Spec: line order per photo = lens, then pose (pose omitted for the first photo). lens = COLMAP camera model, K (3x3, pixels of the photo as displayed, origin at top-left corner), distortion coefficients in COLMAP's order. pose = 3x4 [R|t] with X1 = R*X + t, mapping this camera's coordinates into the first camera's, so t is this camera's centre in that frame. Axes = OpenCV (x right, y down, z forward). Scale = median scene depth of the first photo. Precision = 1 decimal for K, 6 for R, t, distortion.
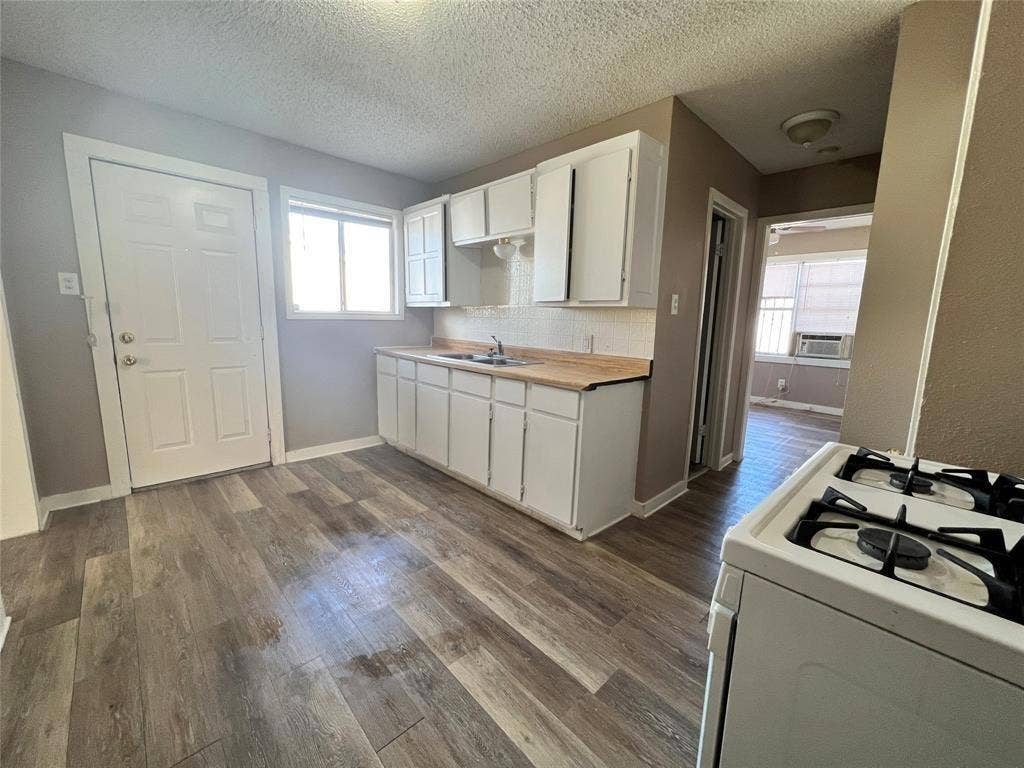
lens RADIAL K [[419.2, 0, 512.0], [0, 419.2, 384.0], [0, 0, 1]] dist [-0.000792, 0.000171]
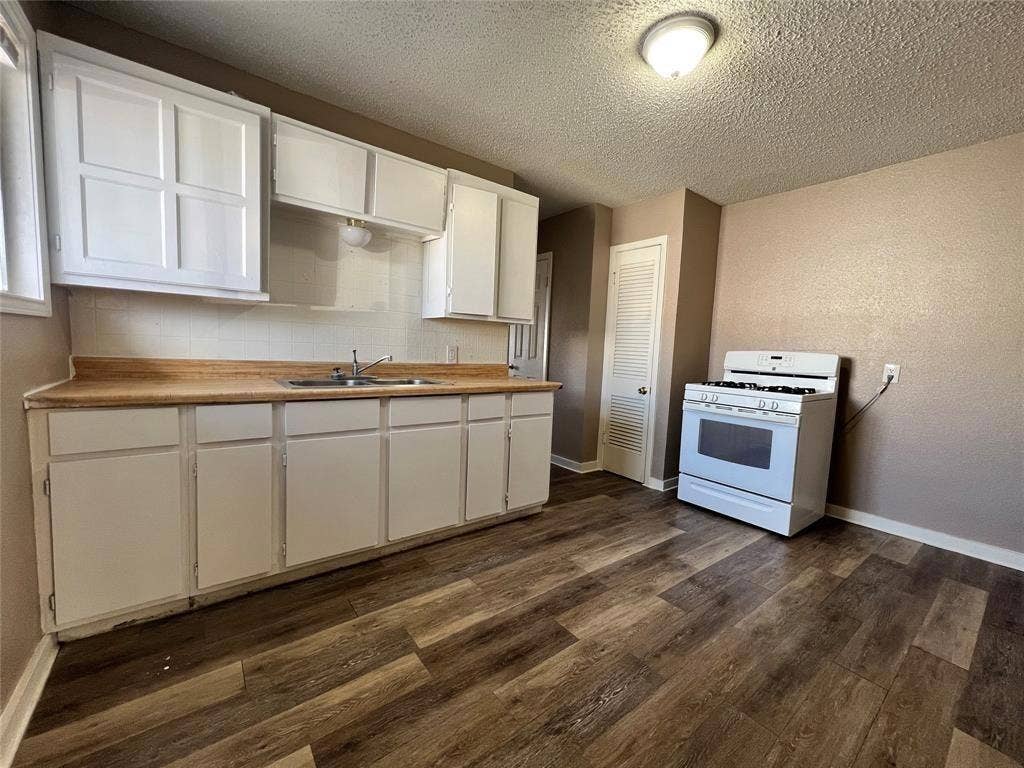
lens RADIAL K [[419.2, 0, 512.0], [0, 419.2, 384.0], [0, 0, 1]] dist [-0.000792, 0.000171]
pose [[0.091604, -0.110340, 0.989664, -0.900908], [0.119836, 0.987841, 0.099044, -0.115822], [-0.988559, 0.109524, 0.103712, 0.799497]]
